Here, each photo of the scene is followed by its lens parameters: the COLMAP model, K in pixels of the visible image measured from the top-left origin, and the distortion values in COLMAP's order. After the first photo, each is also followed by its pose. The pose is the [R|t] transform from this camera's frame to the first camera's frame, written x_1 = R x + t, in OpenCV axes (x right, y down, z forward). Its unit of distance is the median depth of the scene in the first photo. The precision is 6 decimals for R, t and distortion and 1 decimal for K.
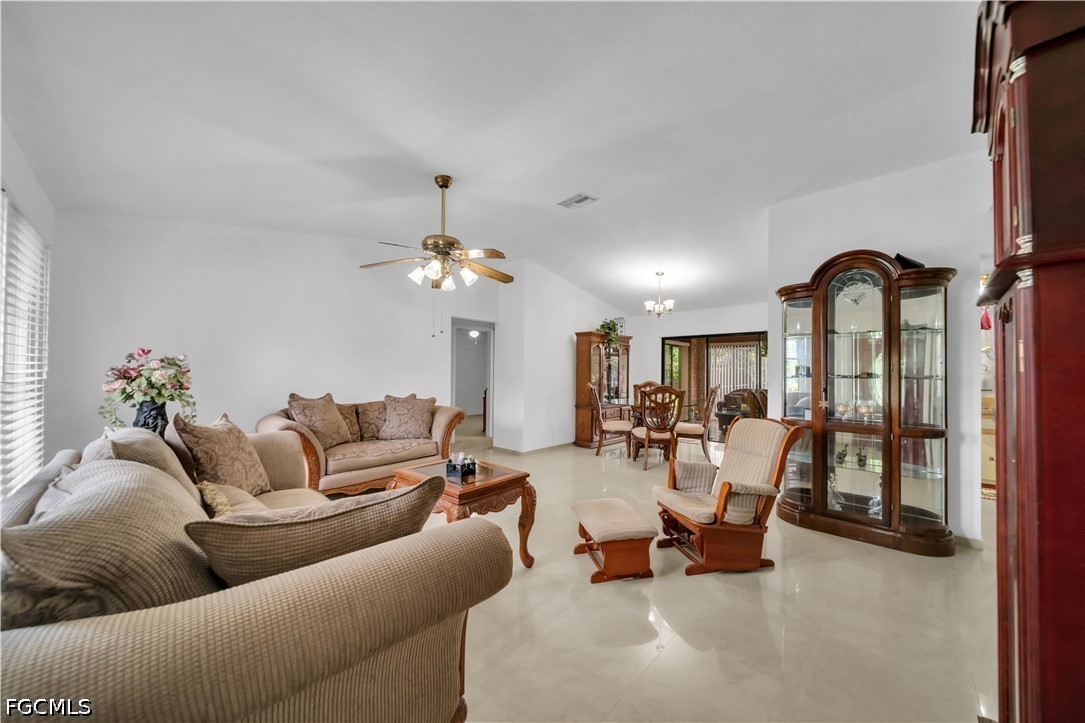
lens RADIAL K [[373.7, 0, 544.4], [0, 373.7, 367.3], [0, 0, 1]] dist [0.000607, -0.000074]
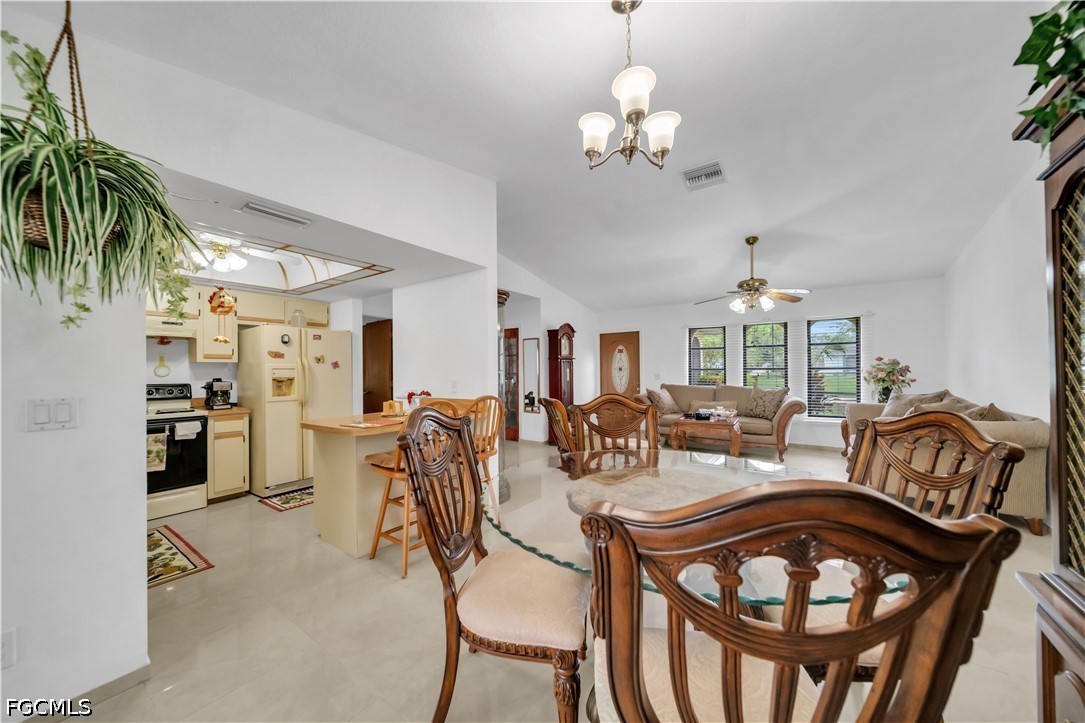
lens RADIAL K [[373.7, 0, 544.4], [0, 373.7, 367.3], [0, 0, 1]] dist [0.000607, -0.000074]
pose [[-0.989523, -0.001863, -0.144362, 0.324186], [0.001288, 0.999763, -0.021730, 0.015760], [0.144369, -0.021689, -0.989286, 1.005144]]
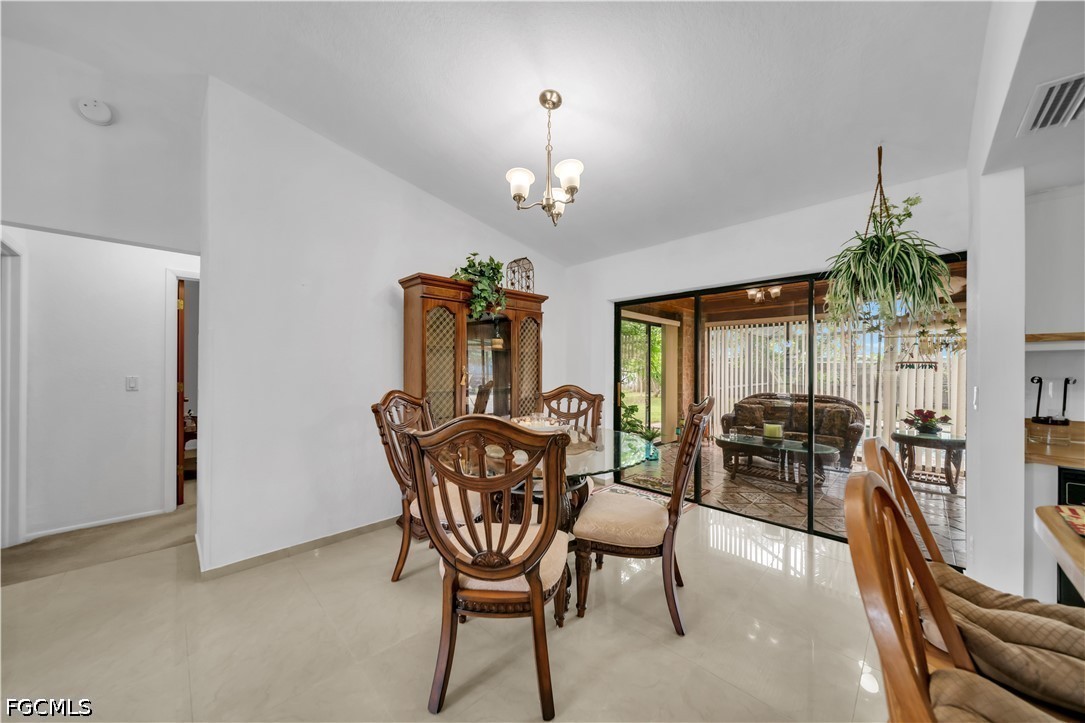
lens RADIAL K [[373.7, 0, 544.4], [0, 373.7, 367.3], [0, 0, 1]] dist [0.000607, -0.000074]
pose [[0.999533, -0.002791, -0.030428, 0.250429], [0.003126, 0.999935, 0.010954, 0.008863], [0.030396, -0.011044, 0.999477, 0.501476]]
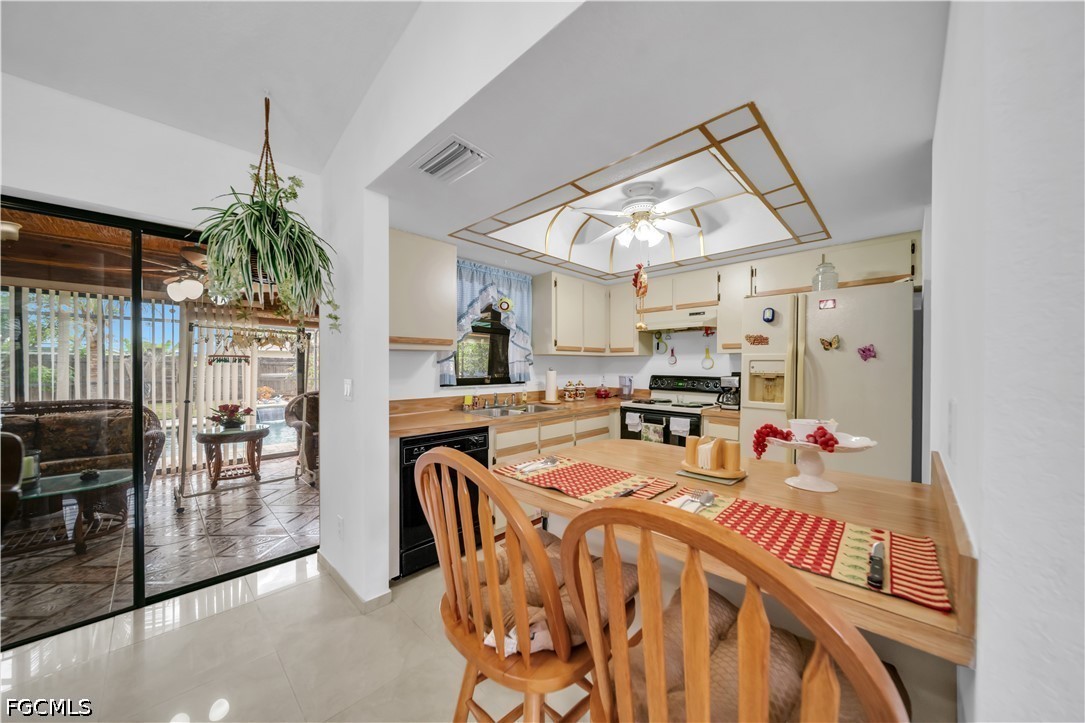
lens RADIAL K [[373.7, 0, 544.4], [0, 373.7, 367.3], [0, 0, 1]] dist [0.000607, -0.000074]
pose [[0.008708, -0.014343, 0.999859, 0.258494], [-0.016050, 0.999766, 0.014482, 0.010362], [-0.999833, -0.016174, 0.008475, 0.619377]]
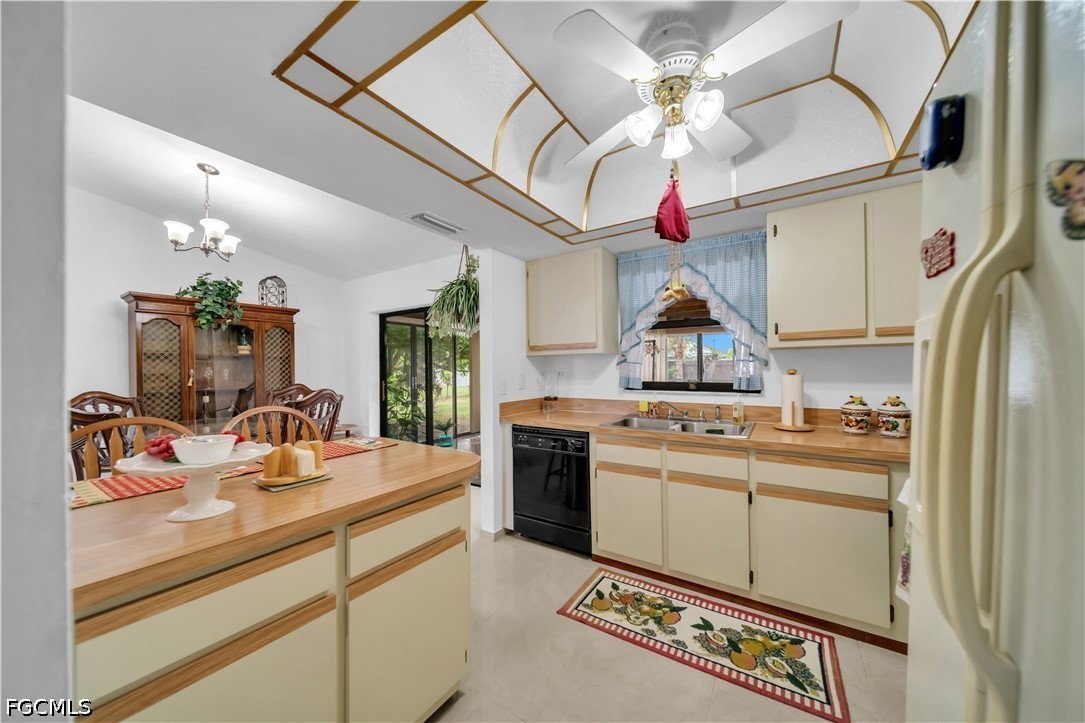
lens RADIAL K [[373.7, 0, 544.4], [0, 373.7, 367.3], [0, 0, 1]] dist [0.000607, -0.000074]
pose [[0.984061, -0.016373, 0.177077, 0.522563], [0.014390, 0.999819, 0.012478, 0.009309], [-0.177249, -0.009731, 0.984118, 0.345961]]
